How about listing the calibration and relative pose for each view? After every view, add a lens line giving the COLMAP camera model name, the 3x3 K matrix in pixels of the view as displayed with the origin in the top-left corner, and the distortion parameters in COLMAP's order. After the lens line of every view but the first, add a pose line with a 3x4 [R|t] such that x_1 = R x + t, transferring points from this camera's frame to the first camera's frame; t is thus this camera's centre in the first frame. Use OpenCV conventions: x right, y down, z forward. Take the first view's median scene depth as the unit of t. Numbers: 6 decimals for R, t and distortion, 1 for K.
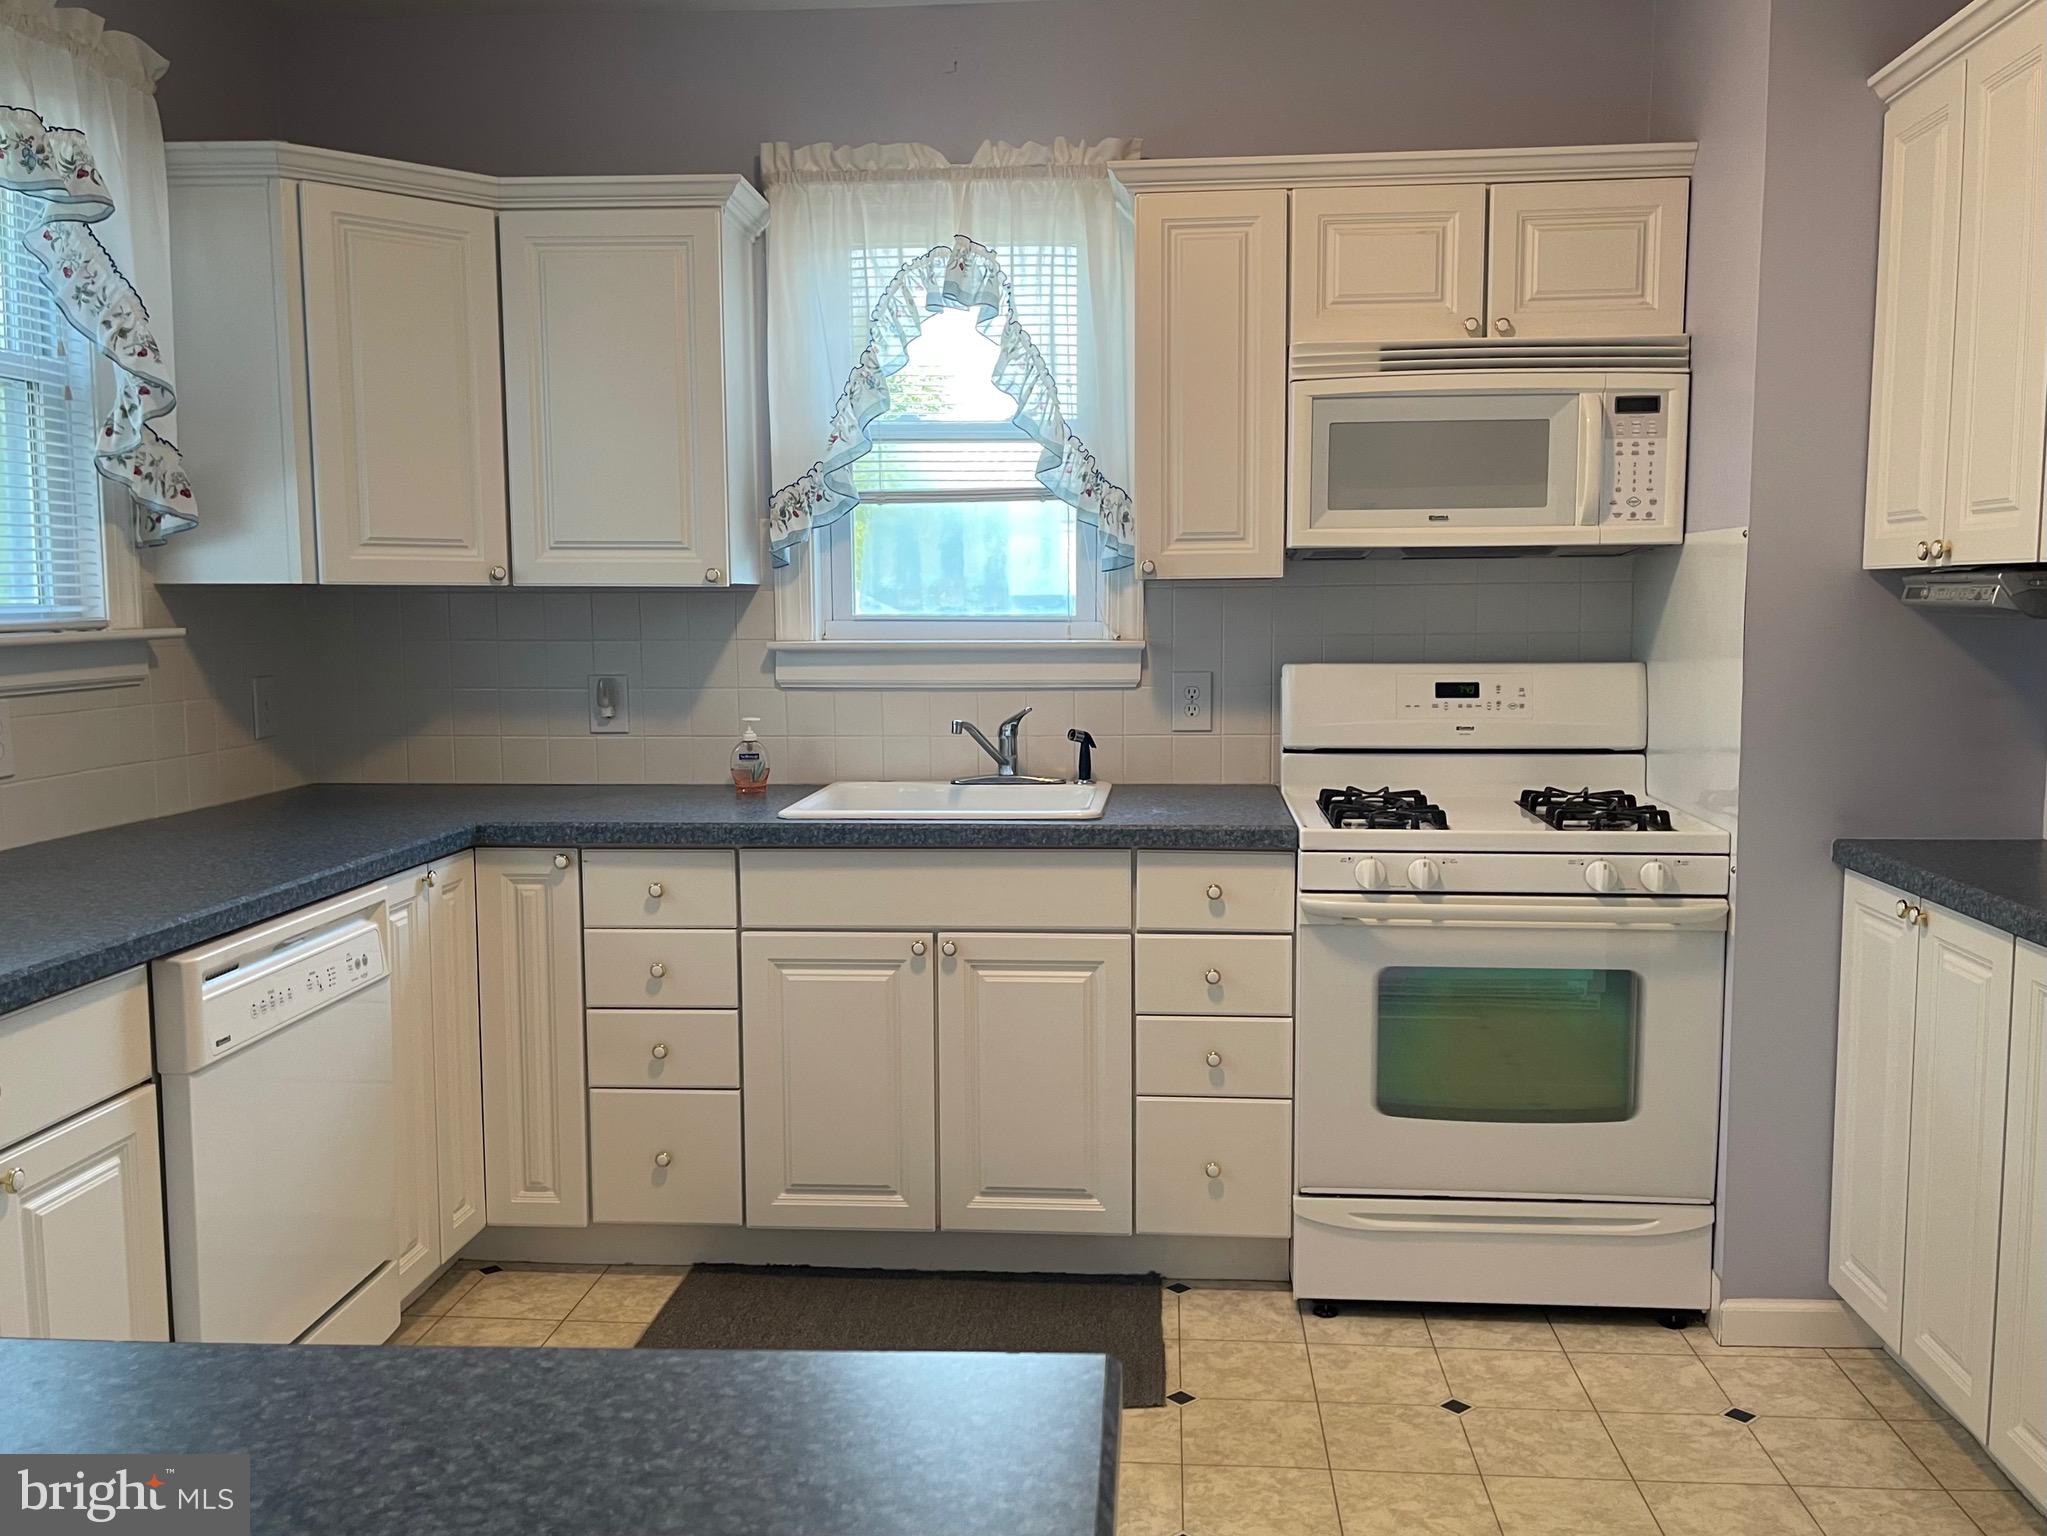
lens RADIAL K [[1603.7, 0, 1014.8], [0, 1603.7, 757.7], [0, 0, 1]] dist [0.061420, -0.080874]
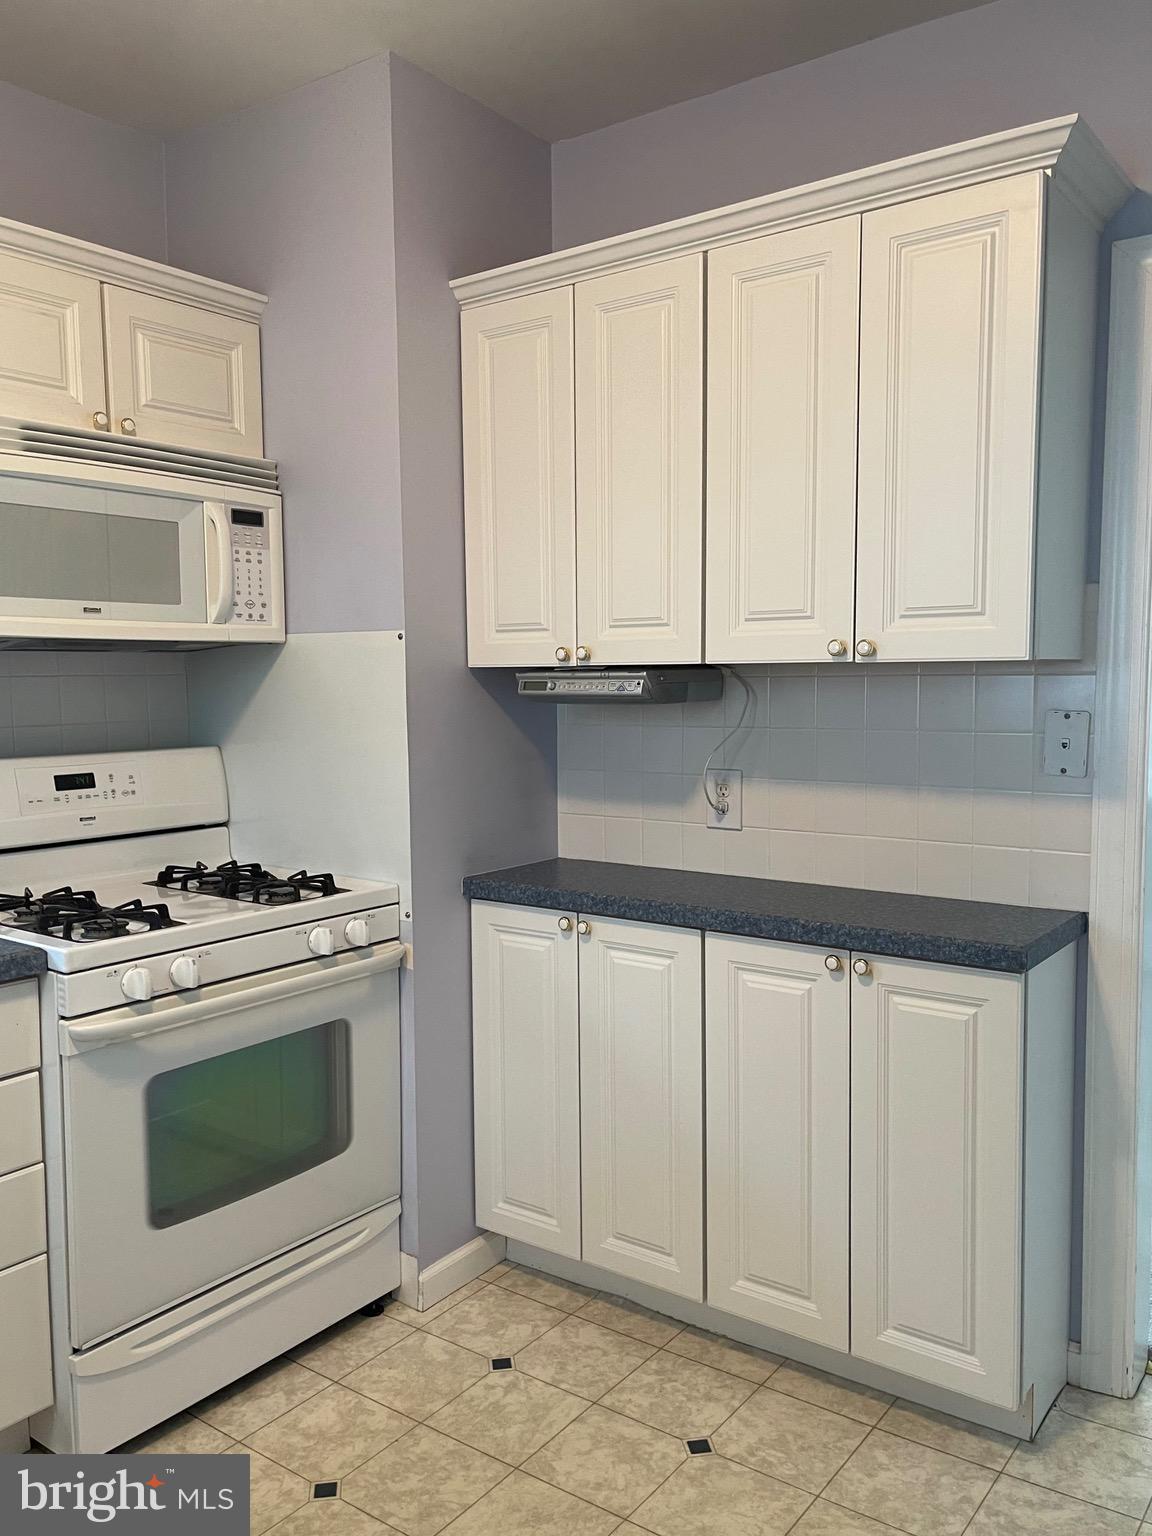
lens RADIAL K [[1203.4, 0, 568.5], [0, 1203.4, 775.6], [0, 0, 1]] dist [0.061420, -0.080874]
pose [[0.538921, -0.070938, 0.839364, -0.224760], [0.088639, 0.995691, 0.027238, -0.045464], [-0.837680, 0.059721, 0.542887, 0.386678]]
